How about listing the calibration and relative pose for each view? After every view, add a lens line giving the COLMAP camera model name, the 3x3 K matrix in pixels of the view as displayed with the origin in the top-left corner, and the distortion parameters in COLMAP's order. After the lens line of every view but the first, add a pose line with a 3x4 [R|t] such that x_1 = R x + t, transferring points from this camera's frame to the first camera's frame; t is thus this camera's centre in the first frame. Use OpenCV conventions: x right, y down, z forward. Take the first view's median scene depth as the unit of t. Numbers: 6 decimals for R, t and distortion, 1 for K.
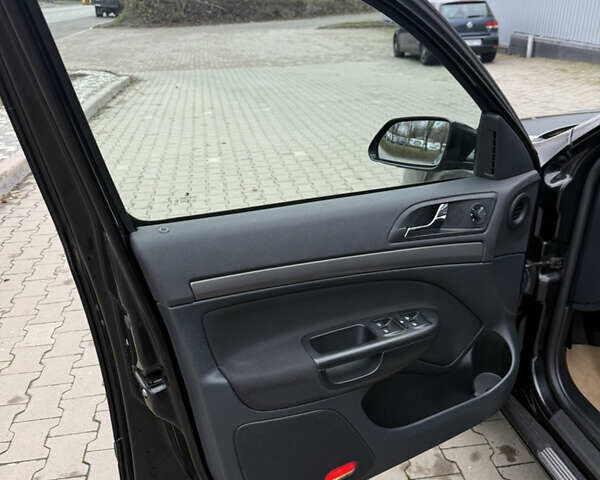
lens RADIAL K [[507.8, 0, 328.8], [0, 507.8, 240.9], [0, 0, 1]] dist [0.002375, -0.000797]
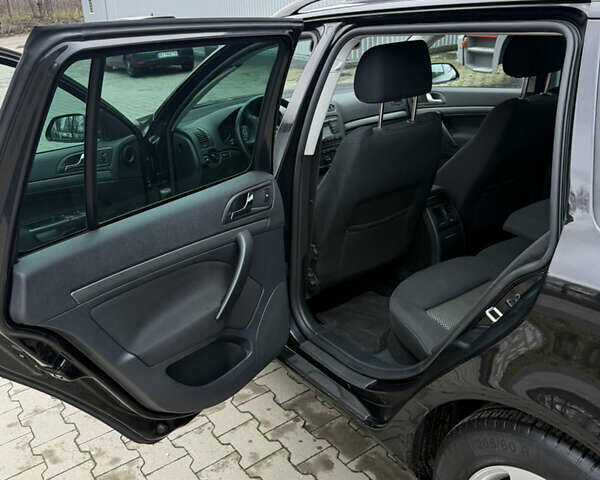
lens RADIAL K [[507.8, 0, 328.8], [0, 507.8, 240.9], [0, 0, 1]] dist [0.002375, -0.000797]
pose [[0.882883, -0.201288, 0.424264, 0.125238], [0.204767, 0.978076, 0.037923, 0.335277], [-0.422596, 0.053394, 0.904744, -1.093357]]
